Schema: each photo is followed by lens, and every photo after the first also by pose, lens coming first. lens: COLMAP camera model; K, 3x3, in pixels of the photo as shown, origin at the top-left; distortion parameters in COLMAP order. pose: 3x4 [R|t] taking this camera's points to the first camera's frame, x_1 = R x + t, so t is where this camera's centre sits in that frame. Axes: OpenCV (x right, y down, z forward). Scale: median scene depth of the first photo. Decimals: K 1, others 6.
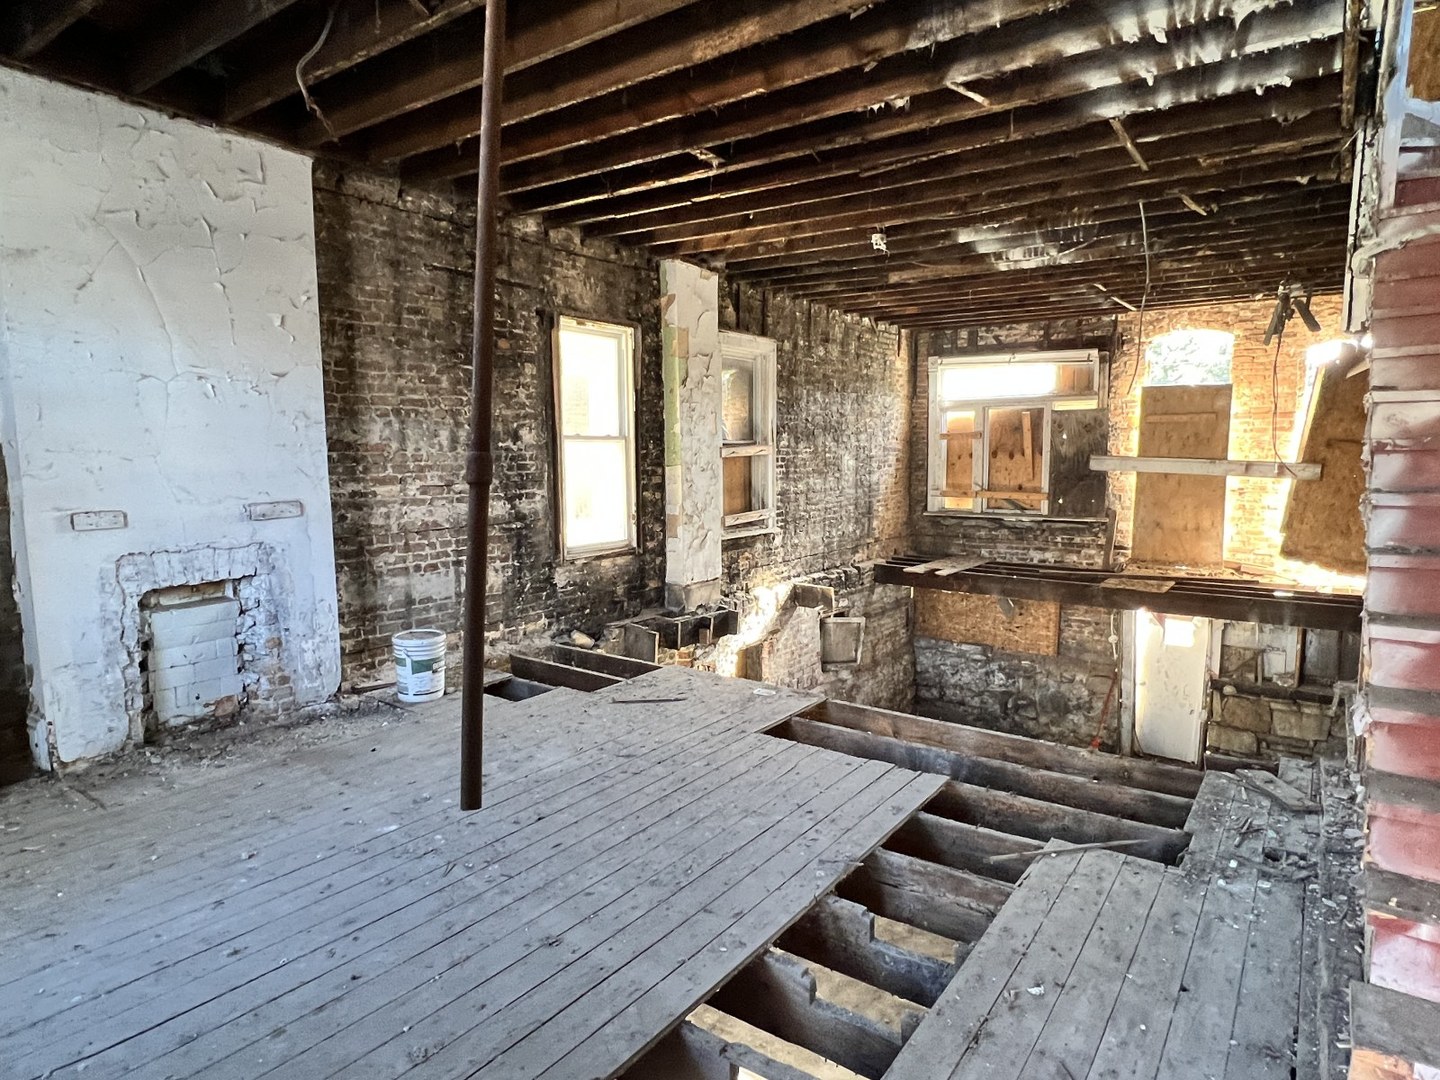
lens RADIAL K [[852.4, 0, 711.0], [0, 852.4, 543.8], [0, 0, 1]] dist [-0.001567, 0.000213]
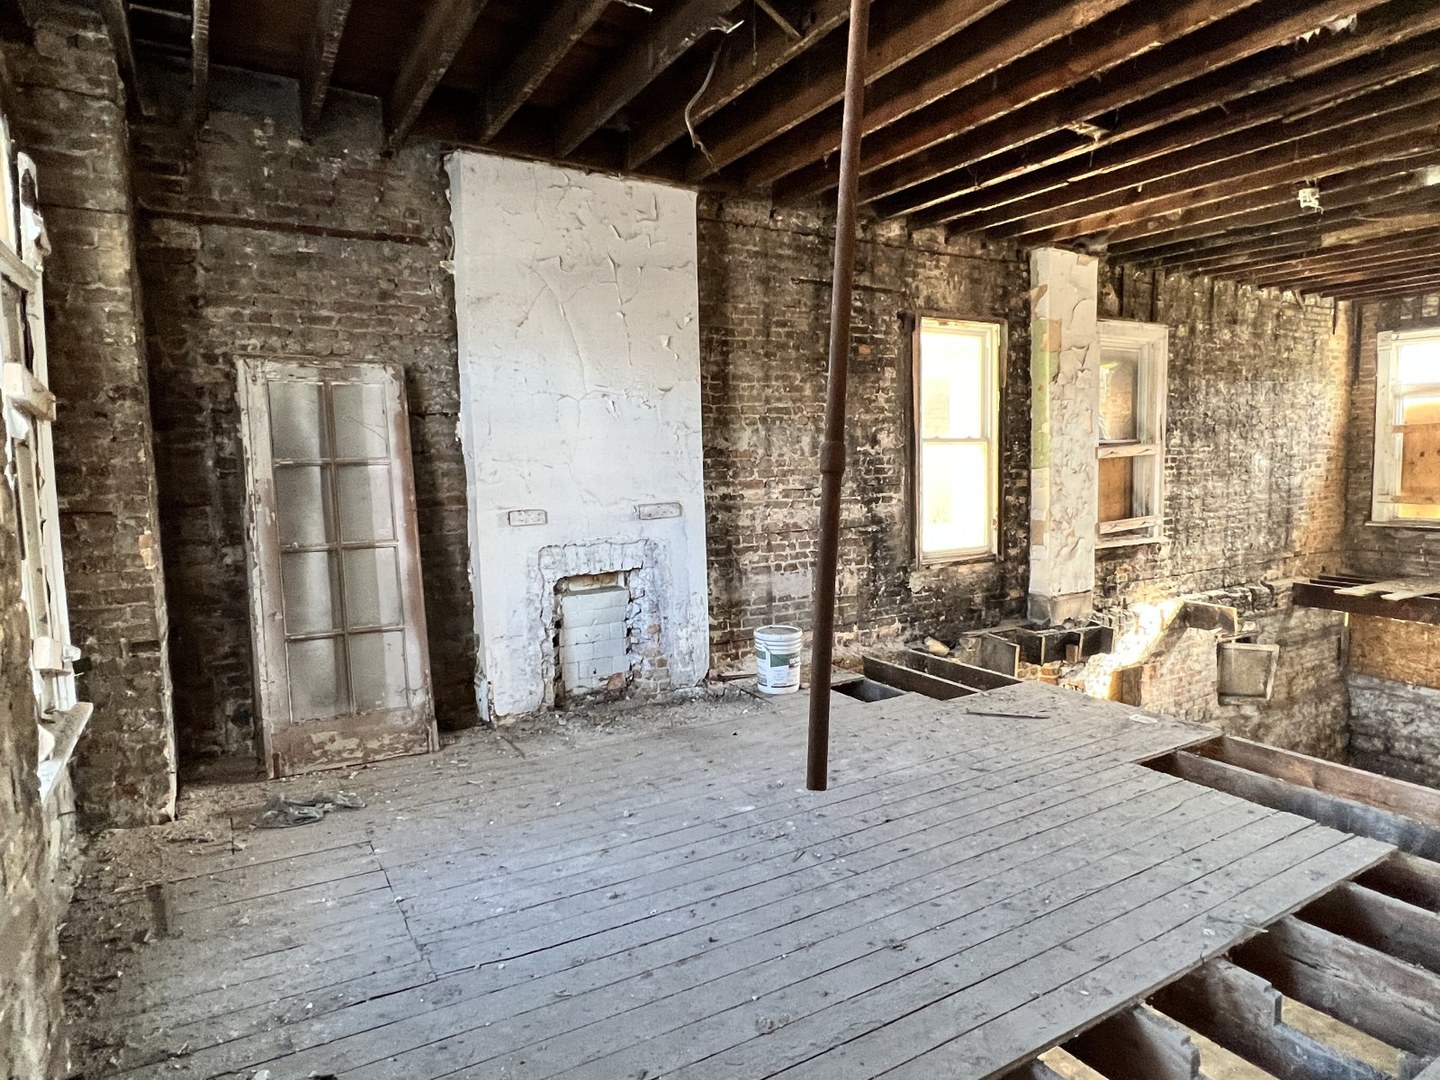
lens RADIAL K [[852.4, 0, 716.1], [0, 852.4, 545.1], [0, 0, 1]] dist [-0.001567, 0.000213]
pose [[0.917950, 0.022501, -0.396058, 0.001213], [-0.025210, 0.999681, -0.001635, 0.004146], [0.395895, 0.011485, 0.918224, 0.001967]]
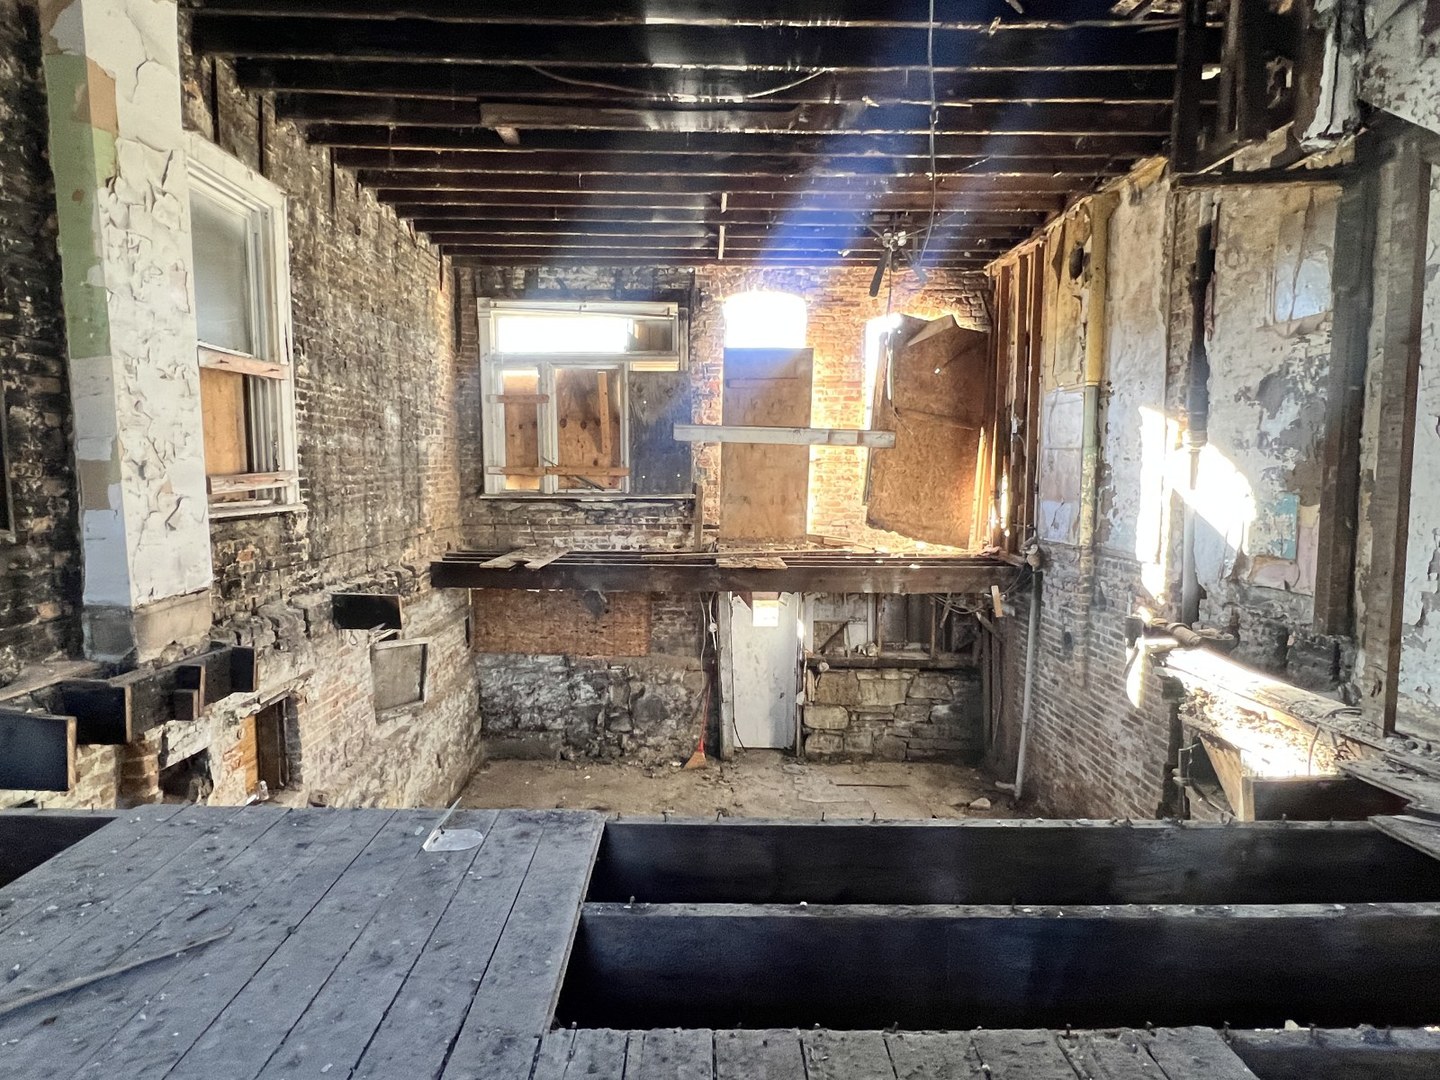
lens RADIAL K [[805.2, 0, 711.0], [0, 805.2, 542.7], [0, 0, 1]] dist [-0.003294, 0.001057]
pose [[0.802742, -0.045714, 0.594572, -0.046999], [0.057746, 0.998331, -0.001206, 0.039993], [-0.593524, 0.035302, 0.804042, 0.544846]]
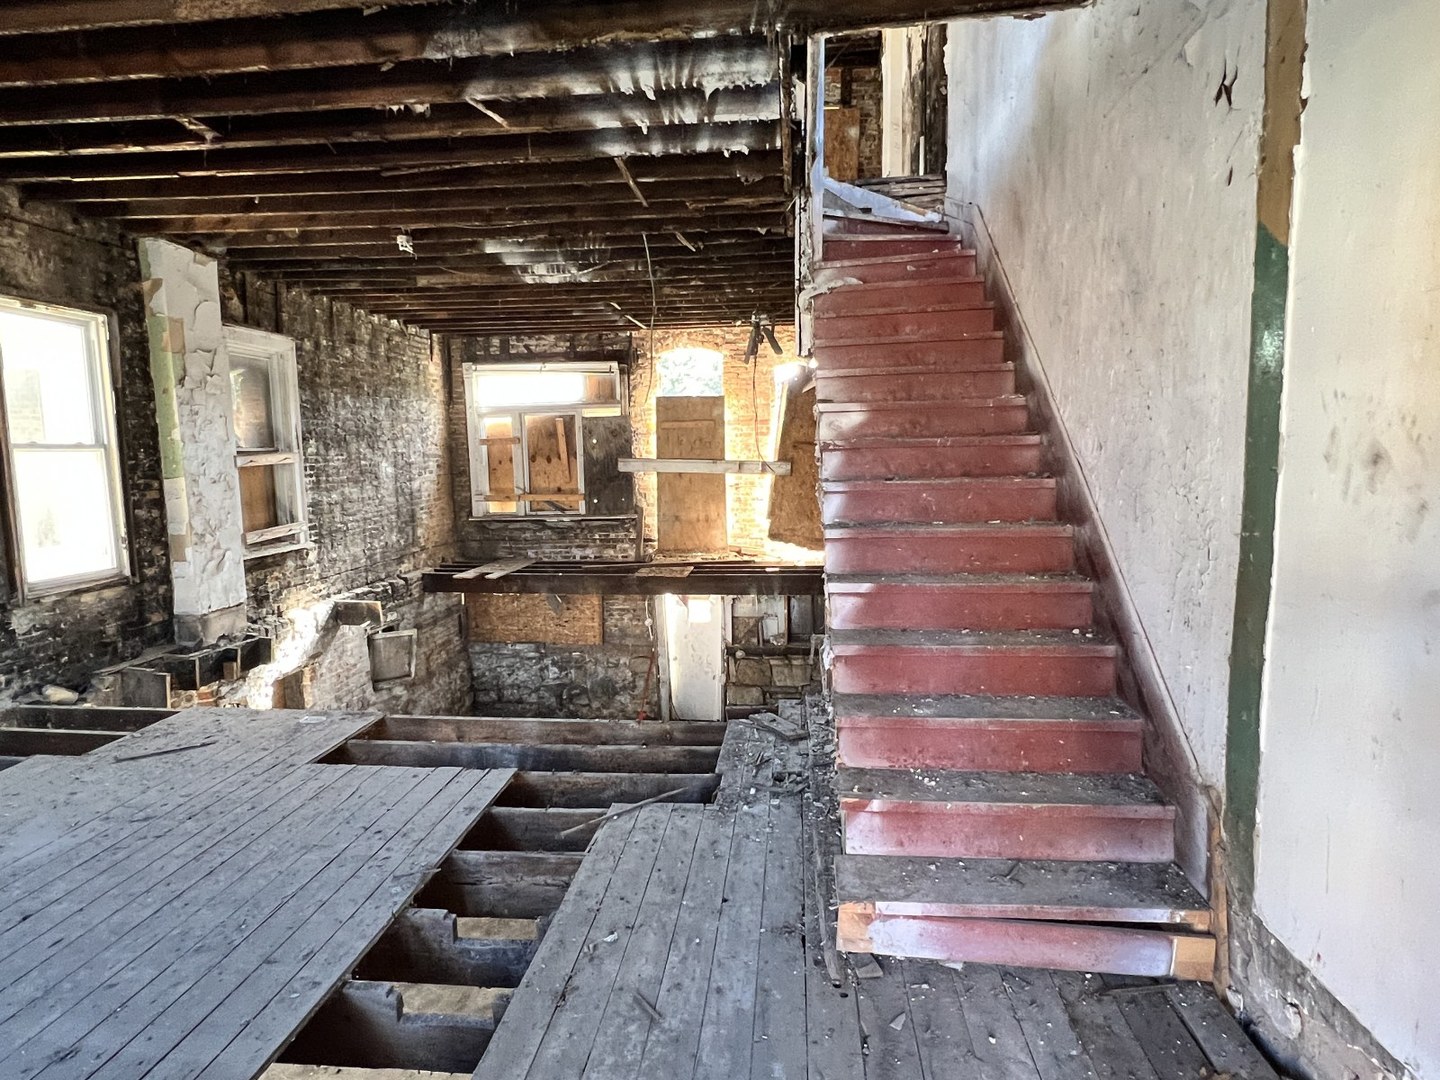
lens RADIAL K [[852.4, 0, 708.1], [0, 852.4, 542.4], [0, 0, 1]] dist [-0.001567, 0.000213]
pose [[0.866242, -0.065811, 0.495271, -0.009364], [0.070154, 0.997488, 0.009845, 0.003276], [-0.494675, 0.026217, 0.868683, -0.015522]]
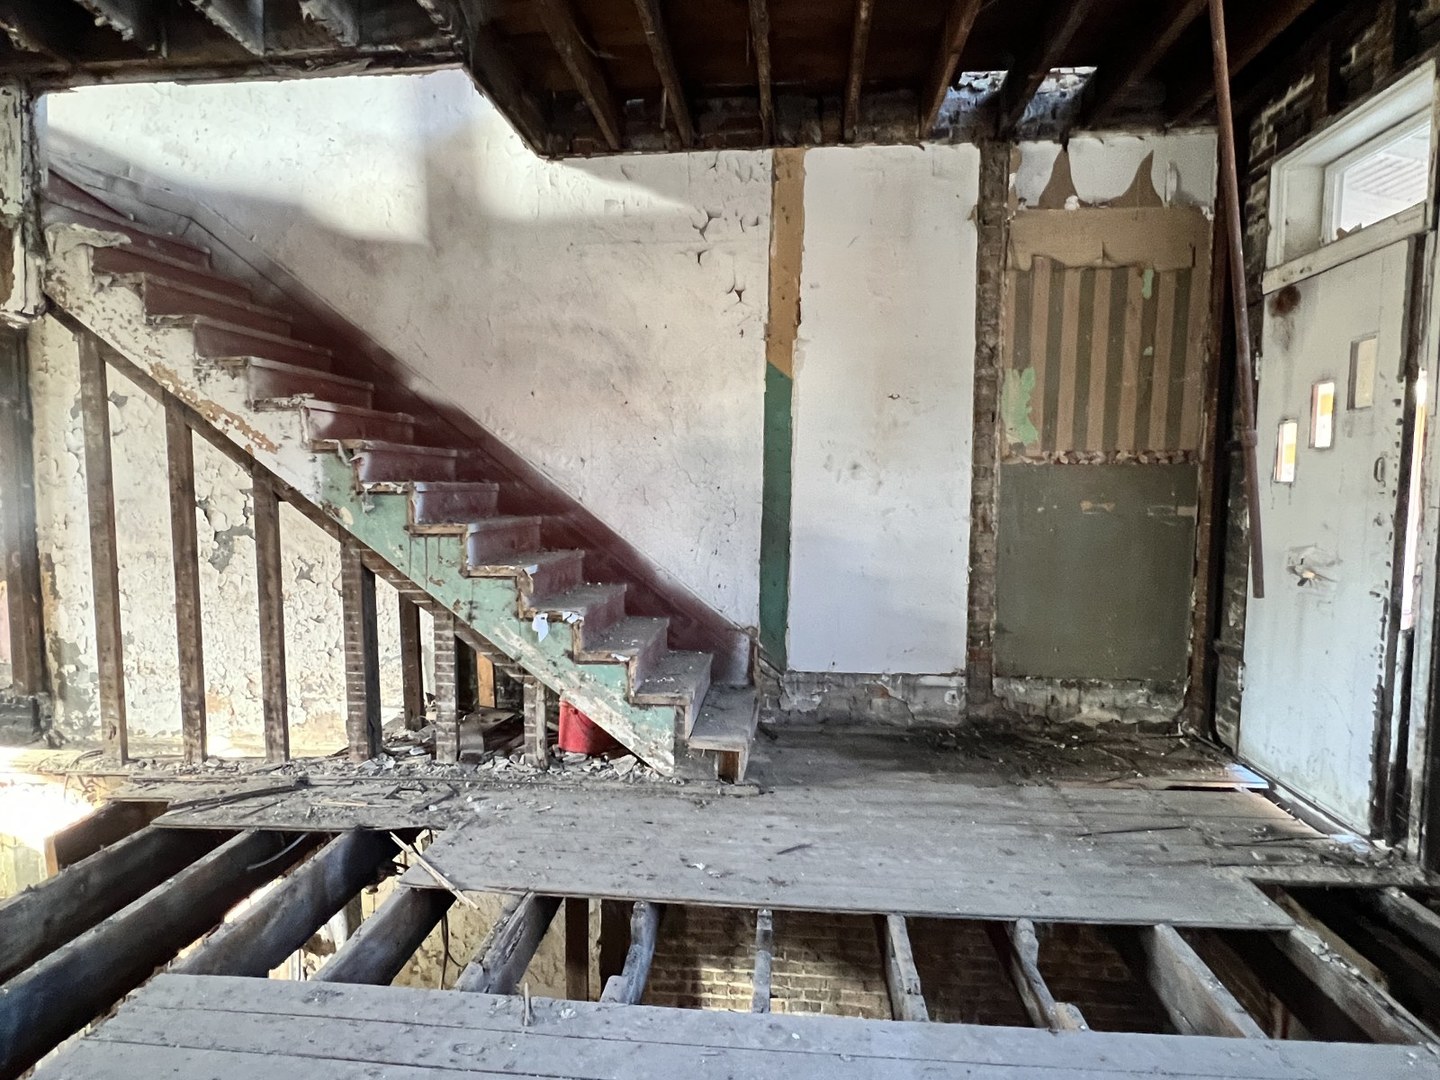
lens RADIAL K [[805.2, 0, 713.8], [0, 805.2, 541.3], [0, 0, 1]] dist [-0.003294, 0.001057]
pose [[-0.513511, -0.055479, 0.856287, -0.241043], [0.087710, 0.989287, 0.116695, -0.034460], [-0.853588, 0.135029, -0.503144, 0.585215]]
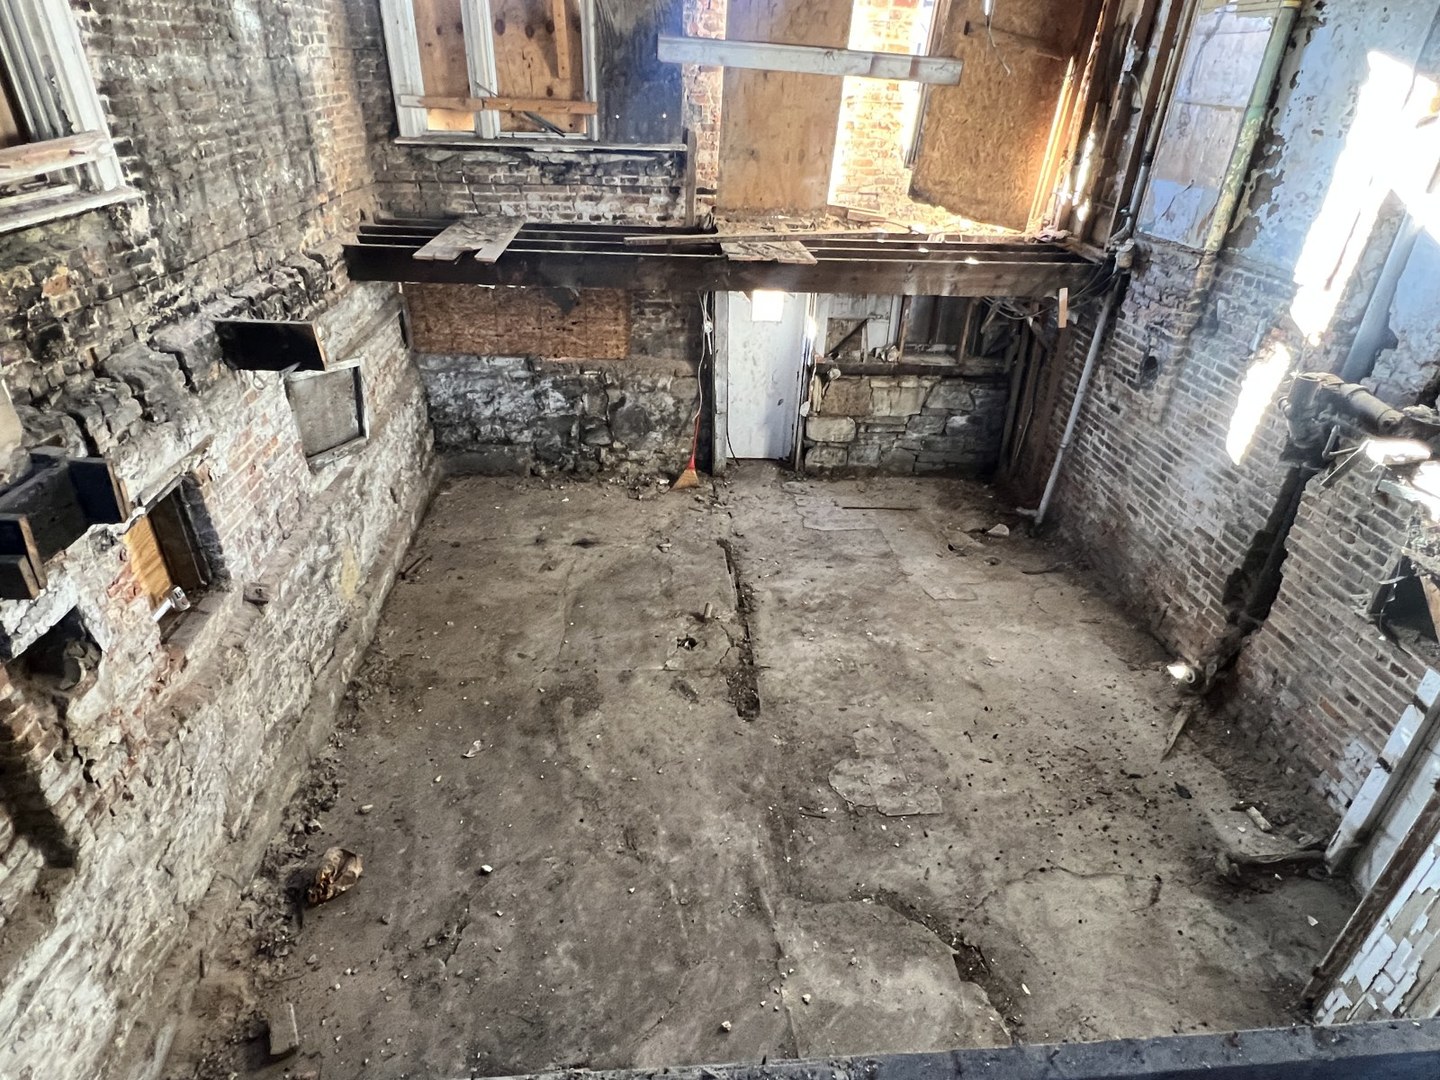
lens RADIAL K [[805.2, 0, 710.8], [0, 805.2, 542.4], [0, 0, 1]] dist [-0.003294, 0.001057]
pose [[0.756933, -0.302965, 0.579020, 0.024914], [0.034133, 0.903160, 0.427946, -0.030683], [-0.652600, -0.304162, 0.693973, 0.783952]]
